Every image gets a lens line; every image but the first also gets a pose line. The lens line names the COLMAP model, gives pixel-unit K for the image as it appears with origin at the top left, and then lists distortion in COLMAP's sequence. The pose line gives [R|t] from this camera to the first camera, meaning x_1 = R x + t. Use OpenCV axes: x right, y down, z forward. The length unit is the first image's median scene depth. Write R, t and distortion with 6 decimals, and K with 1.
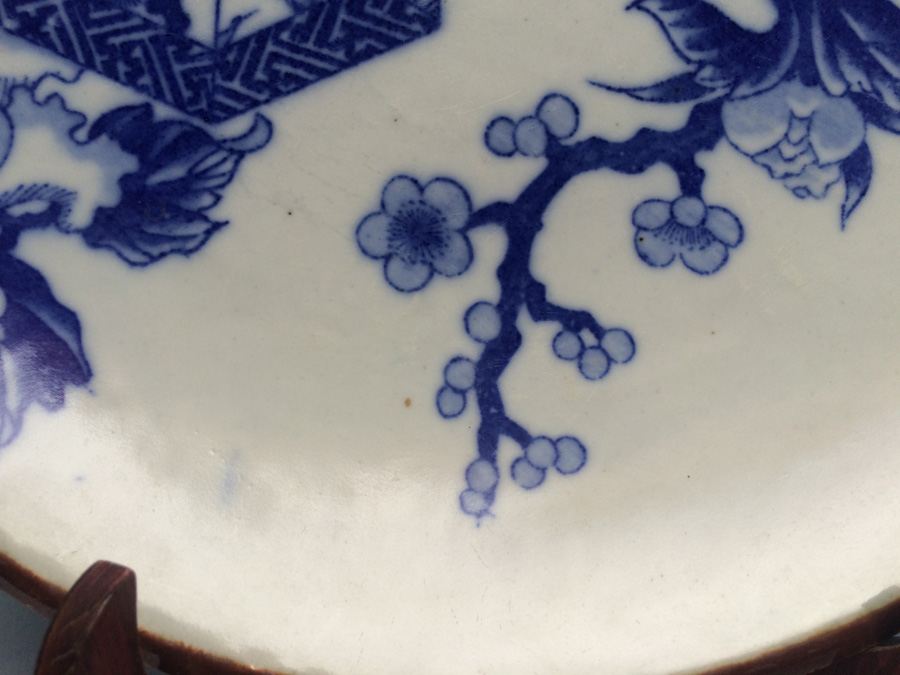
lens RADIAL K [[760.0, 0, 439.6], [0, 760.0, 336.4], [0, 0, 1]] dist [0.063839, -0.109203]
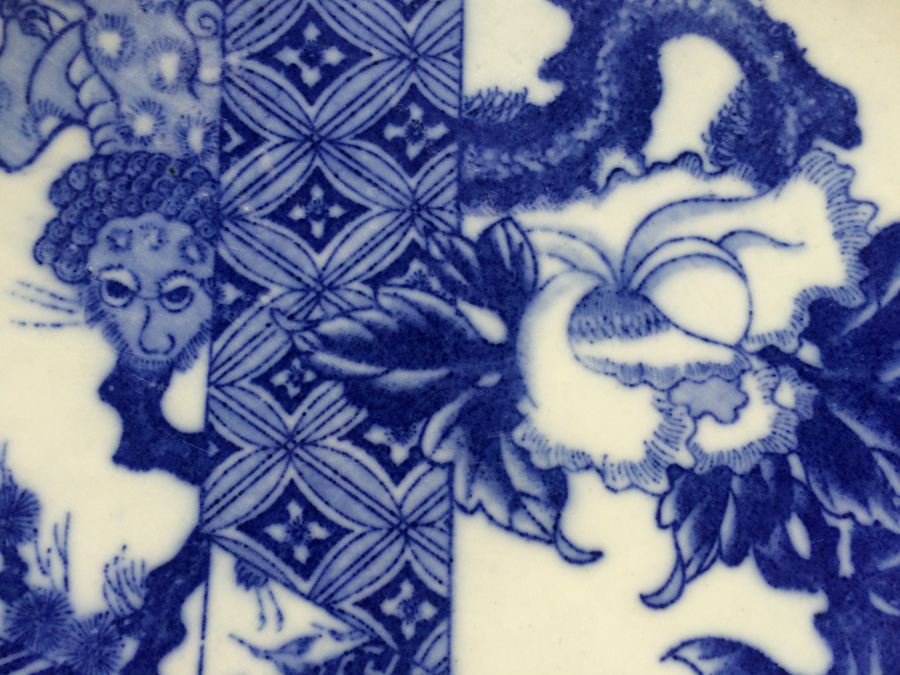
lens RADIAL K [[777.4, 0, 450.0], [0, 777.4, 337.5], [0, 0, 1]] dist [0.069936, -0.125893]
pose [[0.999894, -0.000765, -0.014518, 0.013992], [-0.000120, 0.998146, -0.060864, -0.767676], [0.014538, 0.060859, 0.998040, 0.071815]]
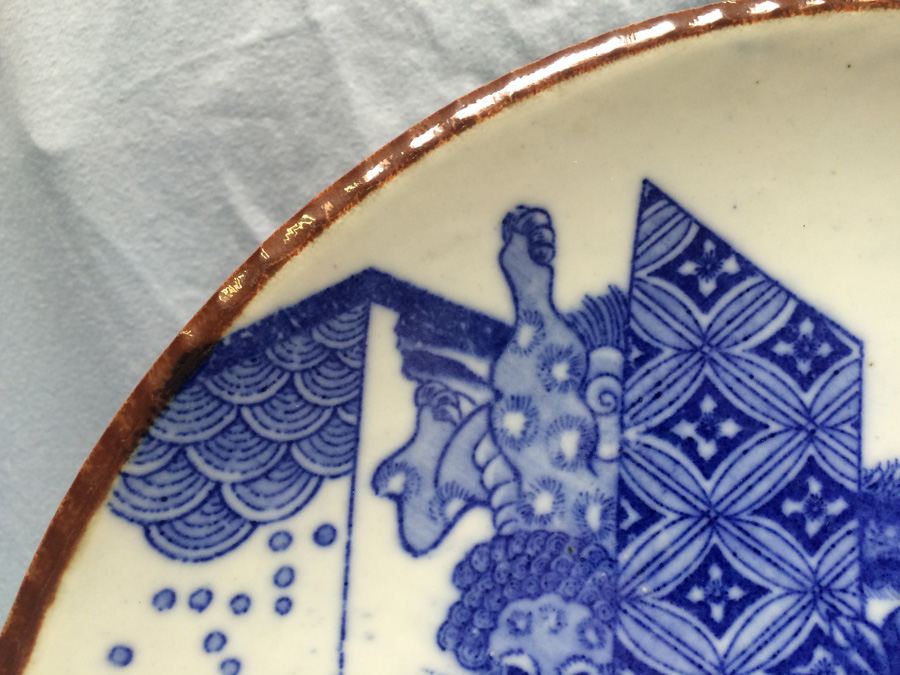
lens RADIAL K [[777.4, 0, 450.0], [0, 777.4, 337.5], [0, 0, 1]] dist [0.069936, -0.125893]
pose [[0.997950, 0.017500, -0.061566, -0.431602], [-0.022808, 0.995982, -0.086597, -1.200041], [0.059803, 0.087824, 0.994339, 0.044512]]
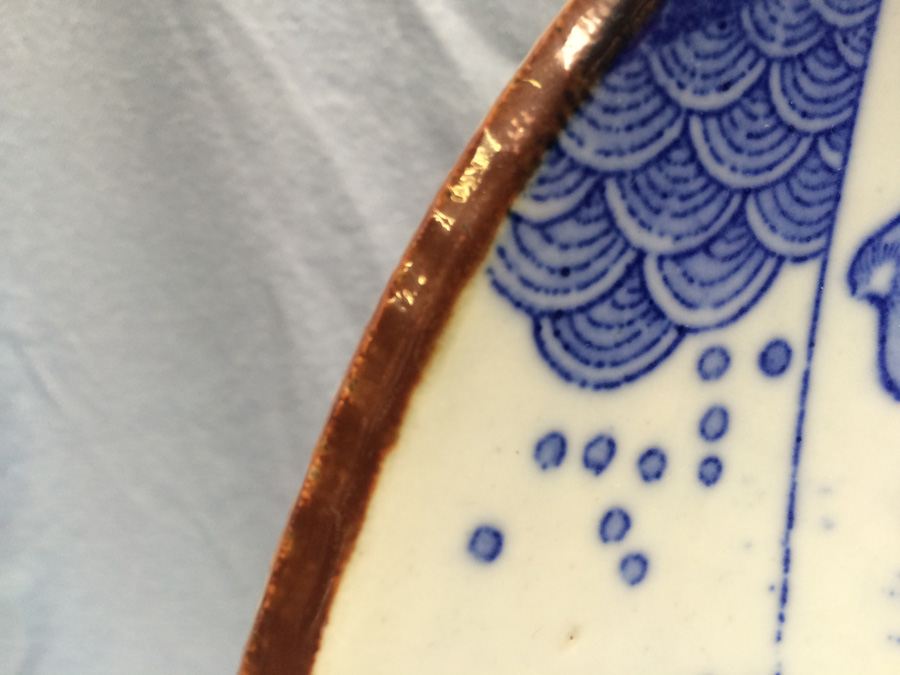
lens RADIAL K [[776.4, 0, 439.1], [0, 776.4, 344.5], [0, 0, 1]] dist [0.061323, -0.115798]
pose [[0.998798, 0.036793, -0.032379, -0.842257], [-0.036928, 0.999311, -0.003601, -1.046348], [0.032224, 0.004792, 0.999469, 0.405250]]
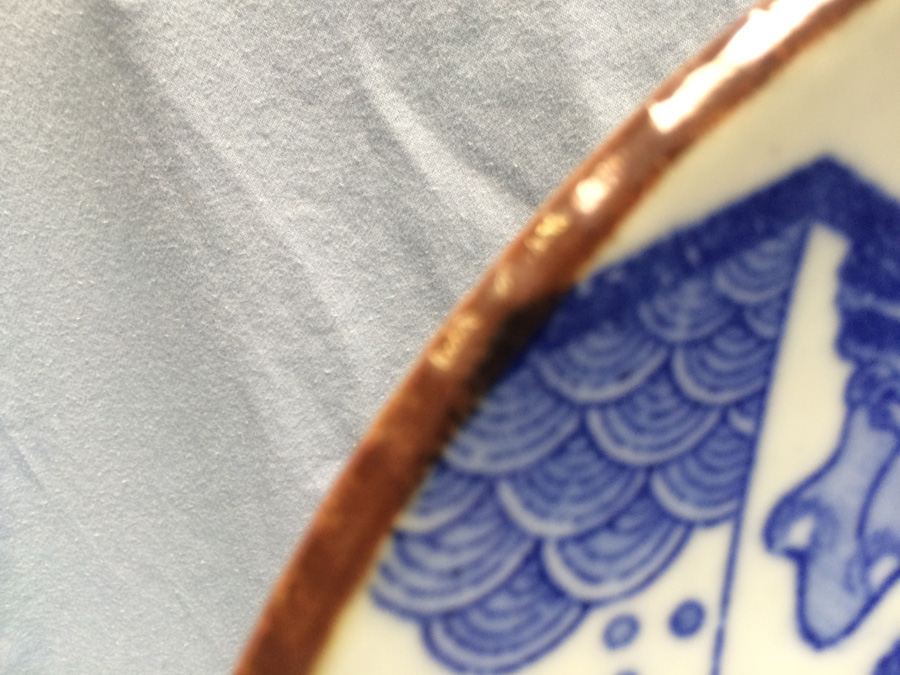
lens RADIAL K [[760.0, 0, 439.6], [0, 760.0, 336.4], [0, 0, 1]] dist [0.063839, -0.109203]
pose [[0.997561, 0.046257, -0.052266, -0.776702], [-0.046195, 0.998930, 0.002393, -1.232989], [0.052320, 0.000027, 0.998630, 0.423547]]
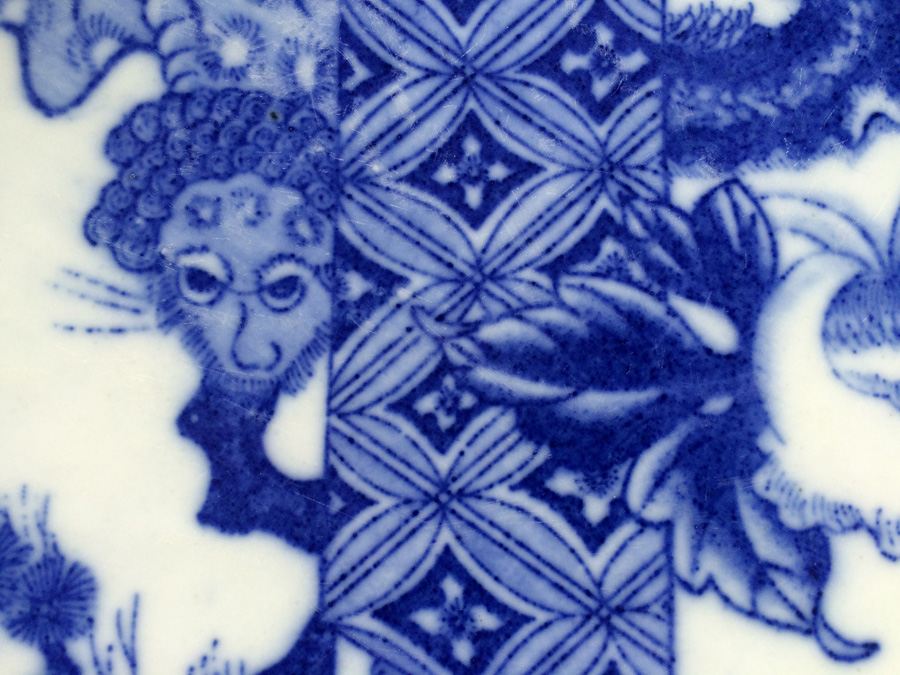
lens RADIAL K [[776.4, 0, 439.1], [0, 776.4, 344.5], [0, 0, 1]] dist [0.061323, -0.115798]
pose [[0.999932, -0.004176, -0.010919, -0.188050], [0.003543, 0.998350, -0.057304, -0.788376], [0.011141, 0.057261, 0.998297, 0.338107]]
